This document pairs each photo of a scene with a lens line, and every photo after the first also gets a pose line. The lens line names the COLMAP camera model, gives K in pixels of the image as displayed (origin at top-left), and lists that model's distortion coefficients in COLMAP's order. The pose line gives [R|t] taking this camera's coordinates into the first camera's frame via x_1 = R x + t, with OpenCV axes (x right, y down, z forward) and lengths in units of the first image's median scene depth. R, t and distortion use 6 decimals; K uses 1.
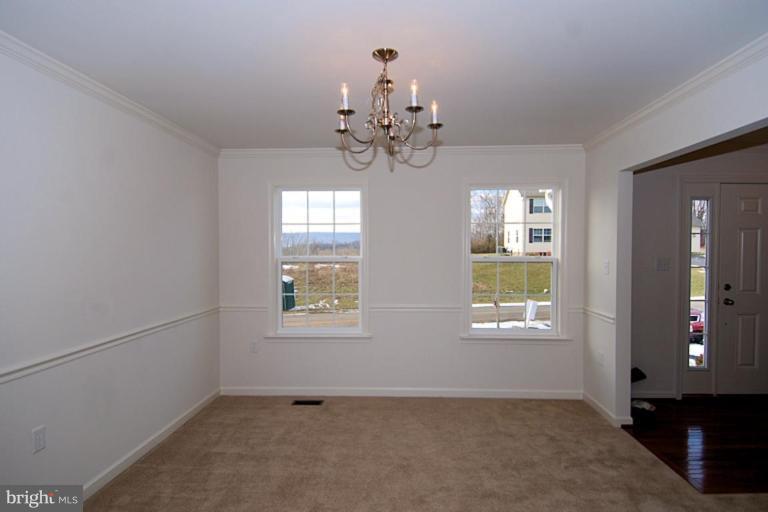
lens RADIAL K [[331.5, 0, 390.1], [0, 331.5, 251.3], [0, 0, 1]] dist [0.016943, 0.000109]
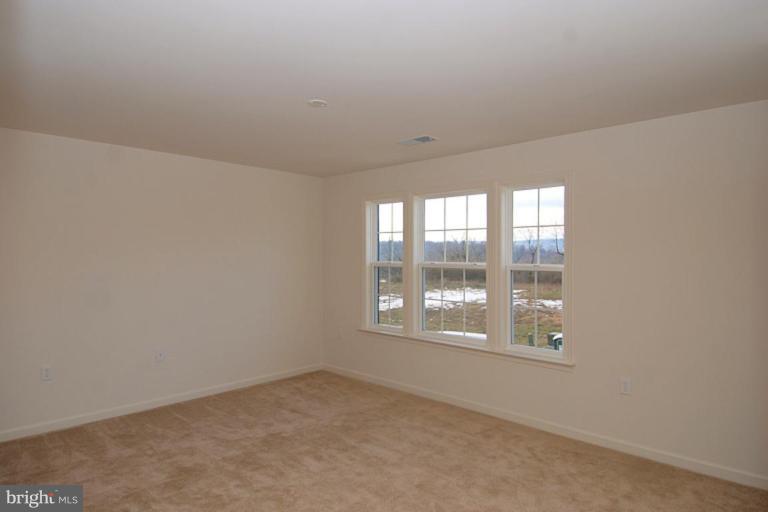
lens RADIAL K [[370.8, 0, 386.6], [0, 370.8, 254.8], [0, 0, 1]] dist [-0.003400, 0.000538]
pose [[0.809082, 0.005731, -0.587668, 0.252446], [-0.011641, 0.999913, -0.006276, 0.001153], [0.587580, 0.011919, 0.809078, -0.004366]]
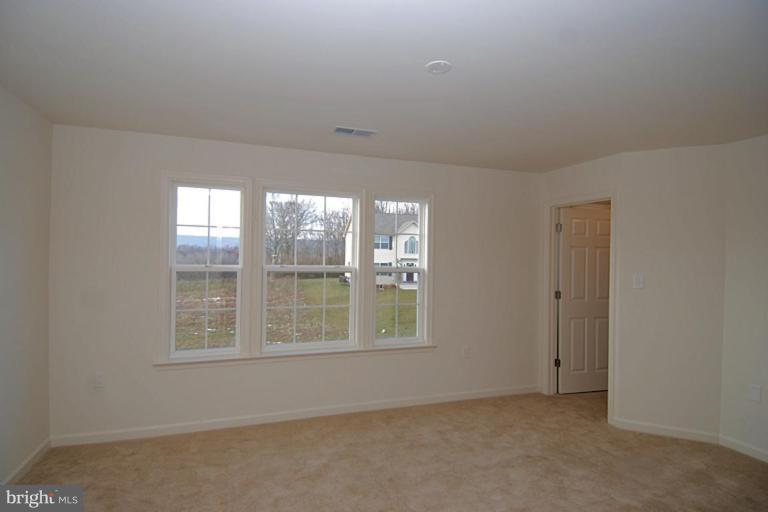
lens RADIAL K [[355.1, 0, 380.0], [0, 355.1, 258.2], [0, 0, 1]] dist [-0.010323, -0.000360]
pose [[0.943704, 0.015486, 0.330428, -0.134638], [-0.013059, 0.999869, -0.009566, 0.001007], [-0.330533, 0.004713, 0.943783, 0.003777]]
